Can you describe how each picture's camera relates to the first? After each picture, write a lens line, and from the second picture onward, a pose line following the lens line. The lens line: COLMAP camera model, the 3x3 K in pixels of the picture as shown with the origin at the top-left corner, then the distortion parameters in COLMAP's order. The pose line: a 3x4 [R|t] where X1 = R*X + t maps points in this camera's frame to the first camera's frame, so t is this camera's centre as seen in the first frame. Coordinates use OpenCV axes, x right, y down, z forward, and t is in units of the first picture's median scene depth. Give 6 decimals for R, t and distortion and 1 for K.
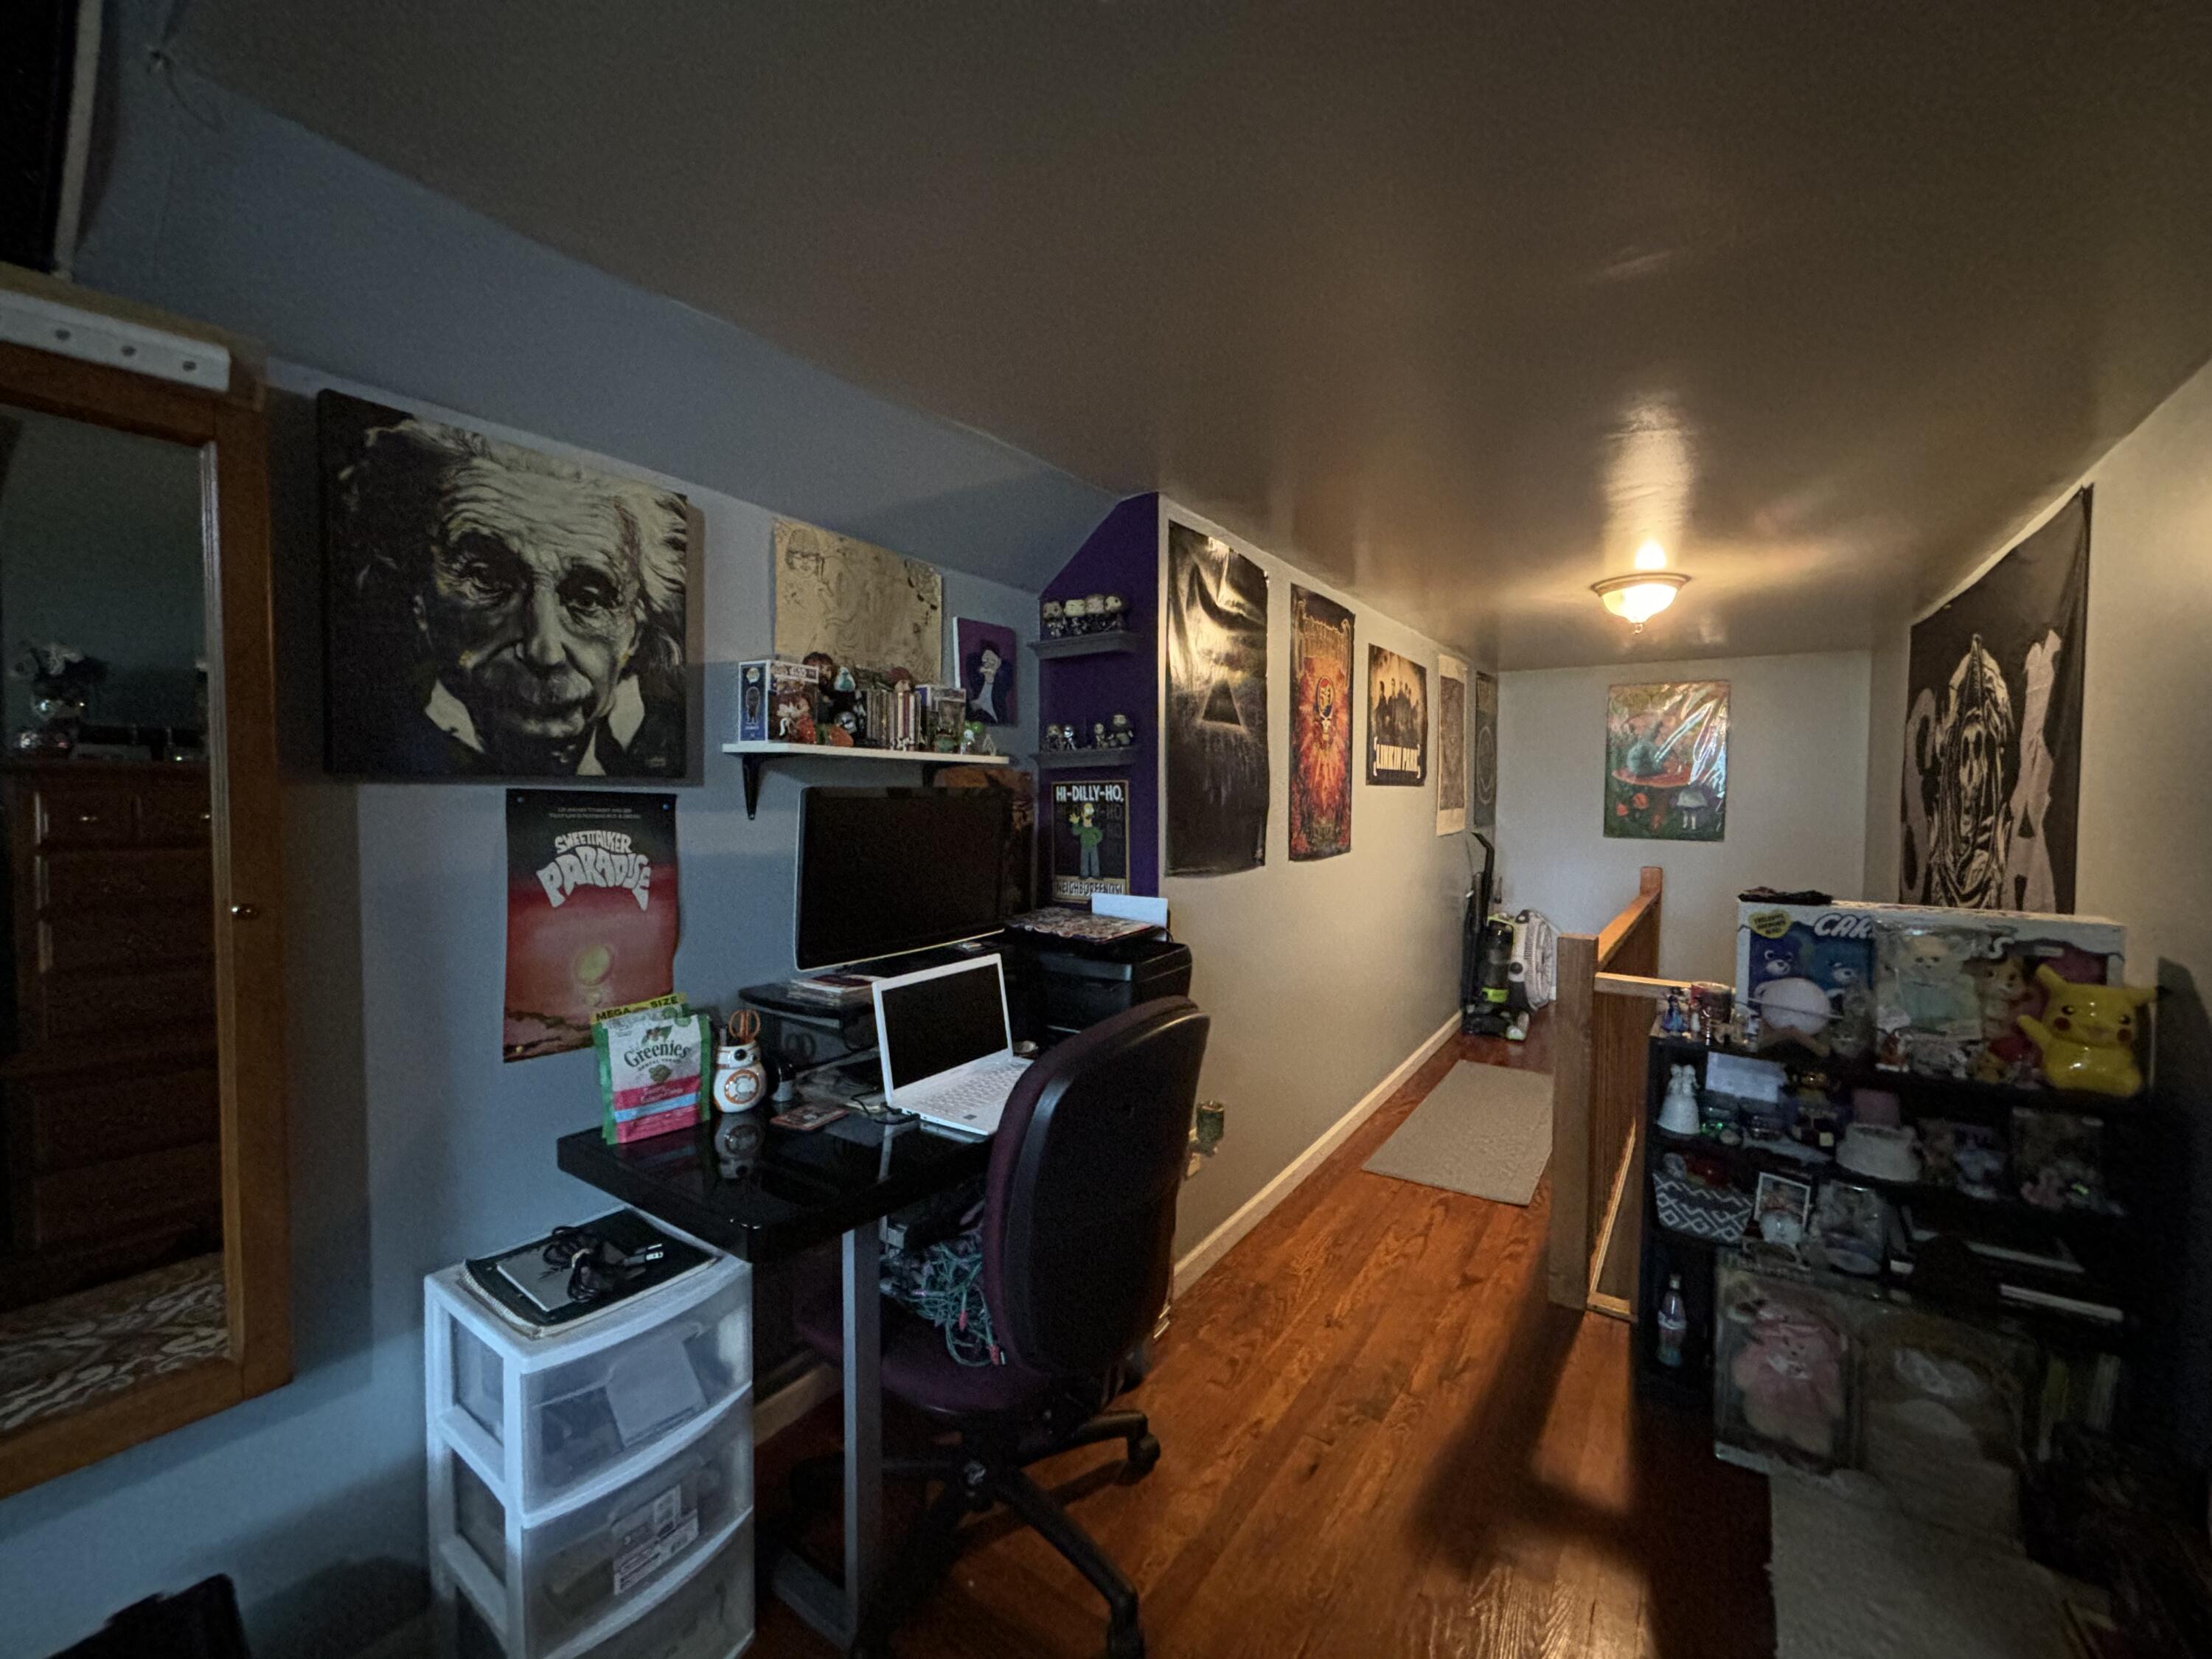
lens RADIAL K [[901.7, 0, 1099.6], [0, 901.7, 824.3], [0, 0, 1]] dist [0.007753, -0.001335]
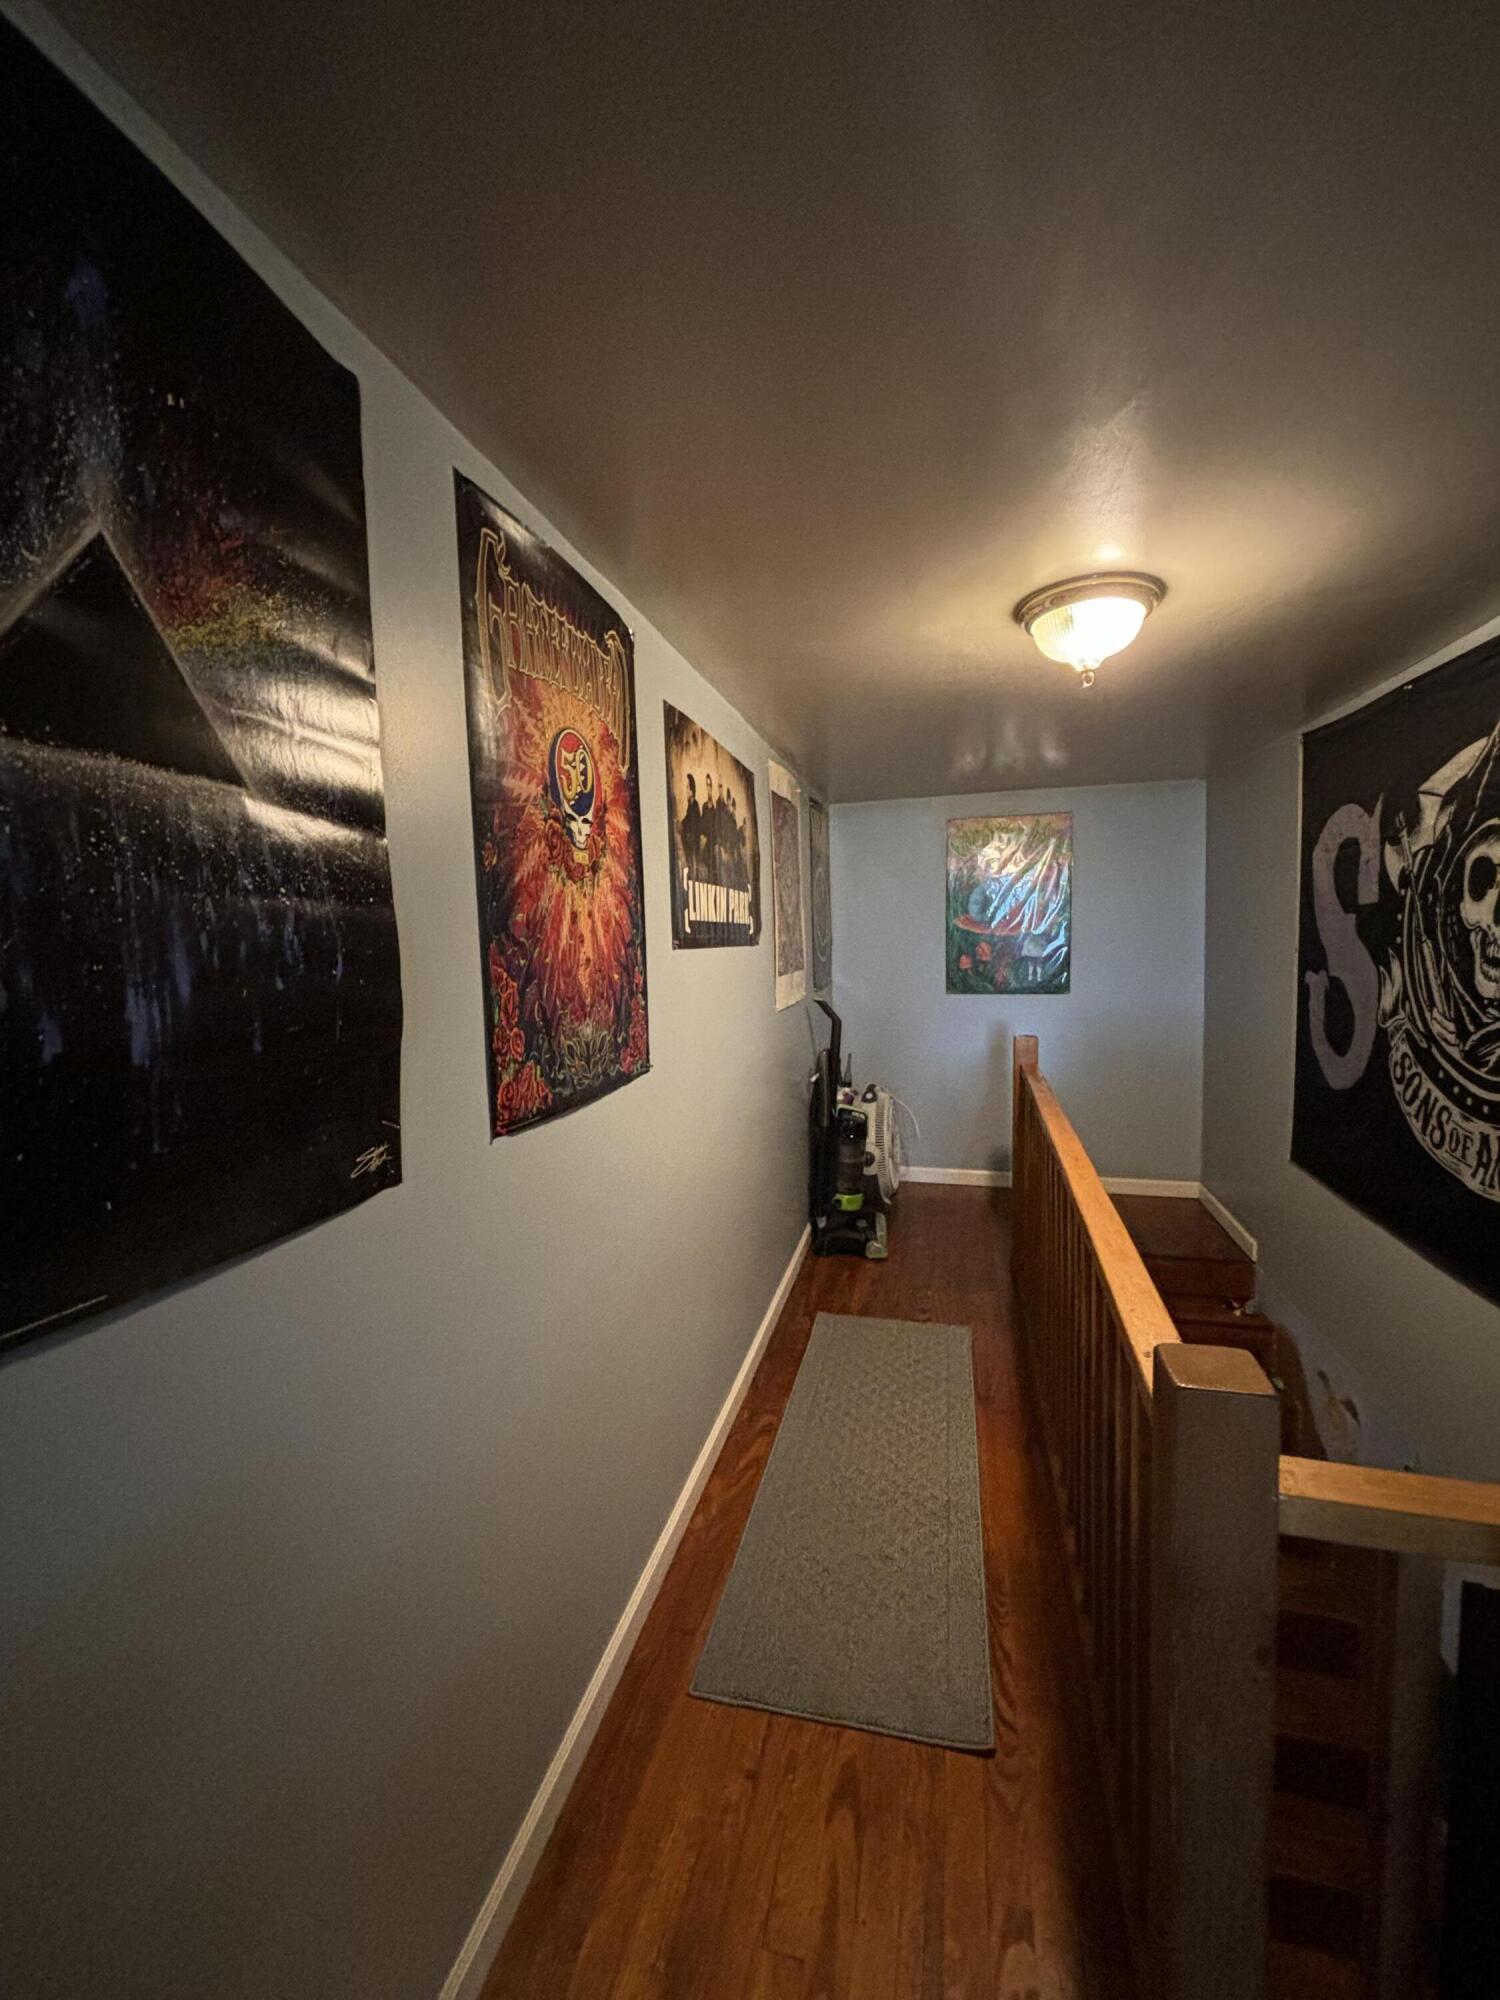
lens RADIAL K [[815.3, 0, 751.3], [0, 815.3, 1002.3], [0, 0, 1]] dist [0.007753, -0.001335]
pose [[0.936630, -0.056674, 0.345705, 0.143276], [0.045265, 0.998133, 0.040996, -0.025605], [-0.347383, -0.022750, 0.937447, 0.438752]]
